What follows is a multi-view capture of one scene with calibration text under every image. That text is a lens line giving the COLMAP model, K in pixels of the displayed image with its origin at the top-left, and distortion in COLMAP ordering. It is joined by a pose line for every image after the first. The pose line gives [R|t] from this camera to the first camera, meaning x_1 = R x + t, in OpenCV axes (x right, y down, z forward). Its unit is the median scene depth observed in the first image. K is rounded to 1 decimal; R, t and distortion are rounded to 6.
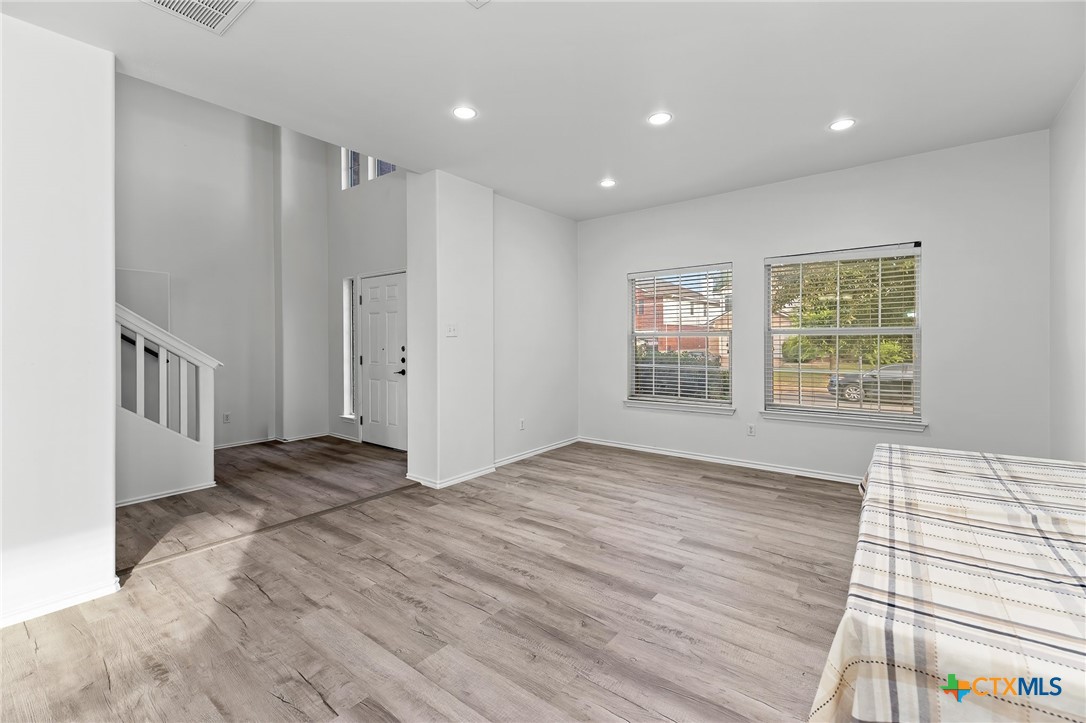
lens RADIAL K [[476.7, 0, 544.3], [0, 476.7, 342.6], [0, 0, 1]] dist [0.013811, -0.000112]
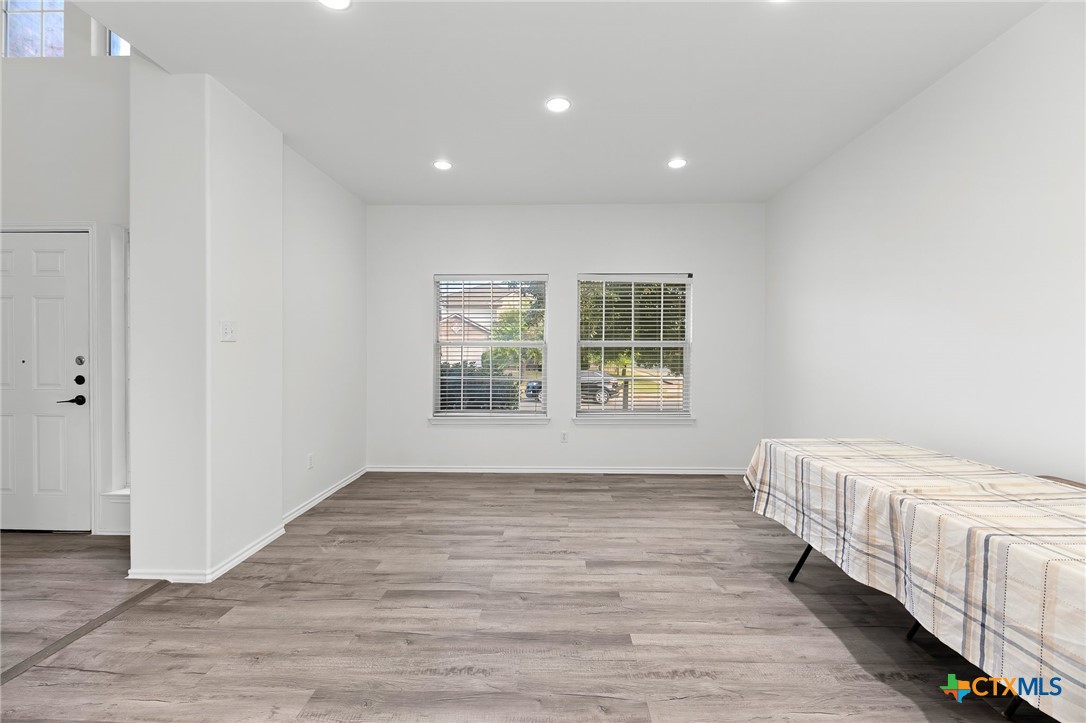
lens RADIAL K [[471.1, 0, 571.3], [0, 471.1, 352.5], [0, 0, 1]] dist [0.012767, -0.008409]
pose [[0.795410, 0.005399, 0.606048, -0.231947], [-0.005049, 0.999985, -0.002281, 0.000946], [-0.606051, -0.001245, 0.795425, 0.220105]]
